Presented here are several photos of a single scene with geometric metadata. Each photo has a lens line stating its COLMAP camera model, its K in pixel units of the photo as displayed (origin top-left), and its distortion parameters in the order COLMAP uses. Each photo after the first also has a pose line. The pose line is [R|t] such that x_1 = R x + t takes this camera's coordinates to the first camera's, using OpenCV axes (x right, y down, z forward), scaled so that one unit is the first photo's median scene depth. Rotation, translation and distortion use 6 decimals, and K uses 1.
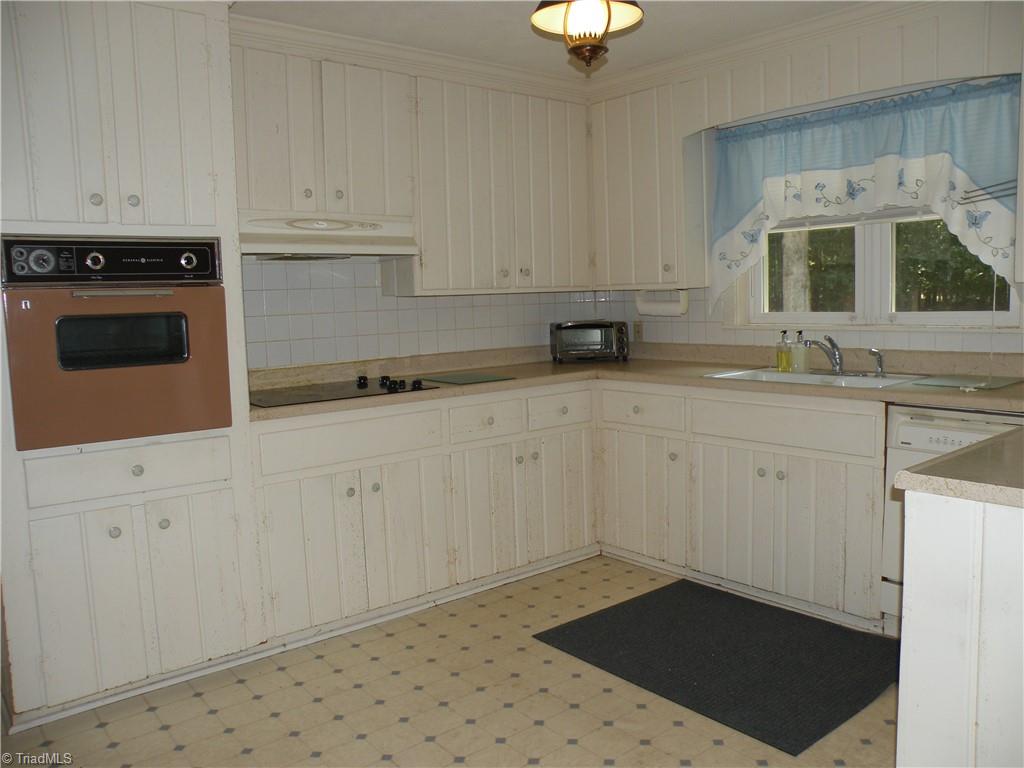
lens RADIAL K [[796.0, 0, 524.0], [0, 796.0, 379.0], [0, 0, 1]] dist [-0.182539, 0.147266]
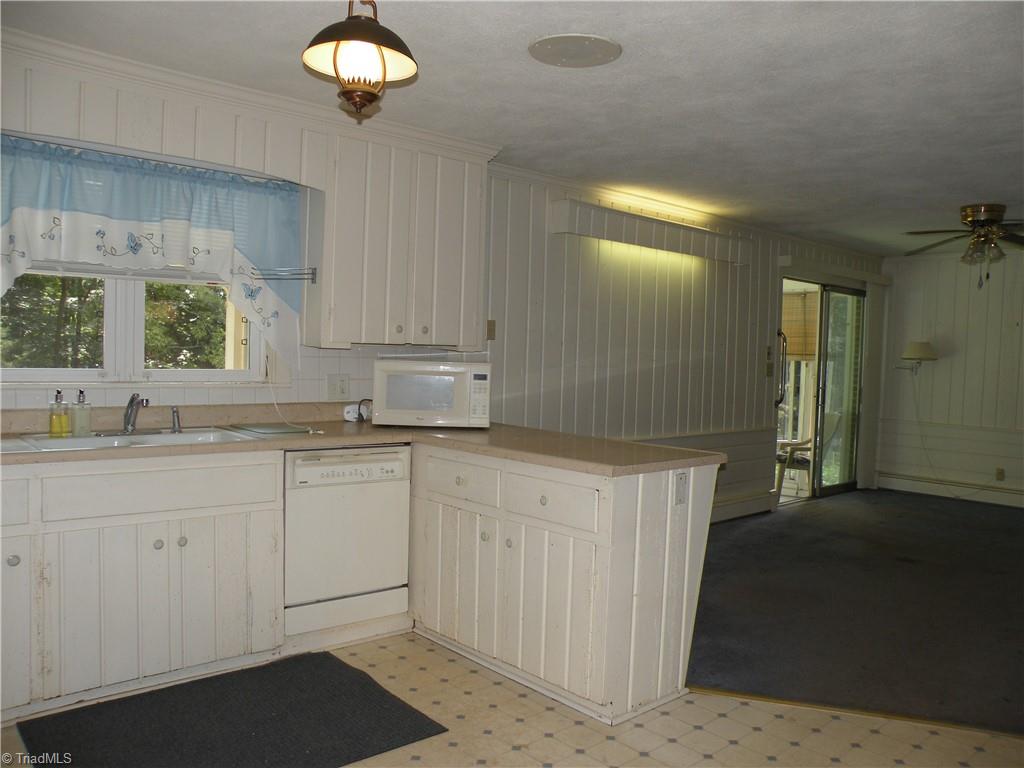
lens RADIAL K [[796.0, 0, 524.0], [0, 796.0, 379.0], [0, 0, 1]] dist [-0.182539, 0.147266]
pose [[-0.034897, -0.004039, 0.999383, -0.609526], [0.073320, 0.997287, 0.006591, -0.048912], [-0.996698, 0.073505, -0.034507, 0.595536]]
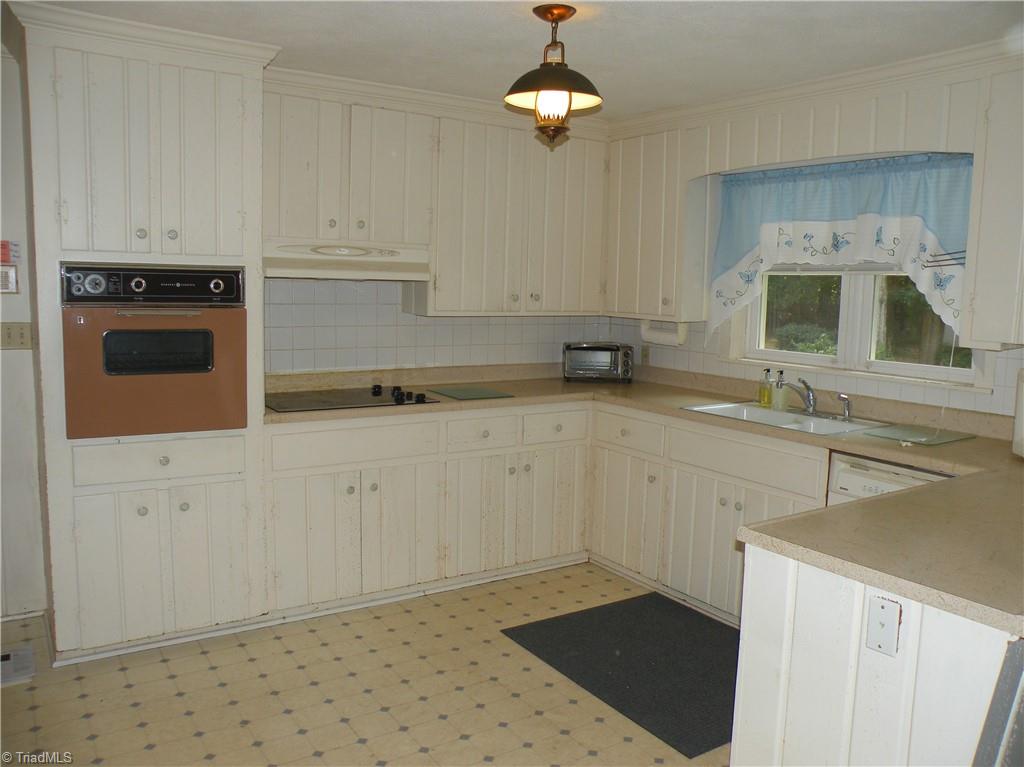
lens RADIAL K [[796.0, 0, 524.0], [0, 796.0, 378.5], [0, 0, 1]] dist [-0.182539, 0.147266]
pose [[0.993665, 0.067992, -0.089481, 0.117022], [-0.067053, 0.997659, 0.013459, -0.048304], [0.090186, -0.007374, 0.995898, -0.109191]]
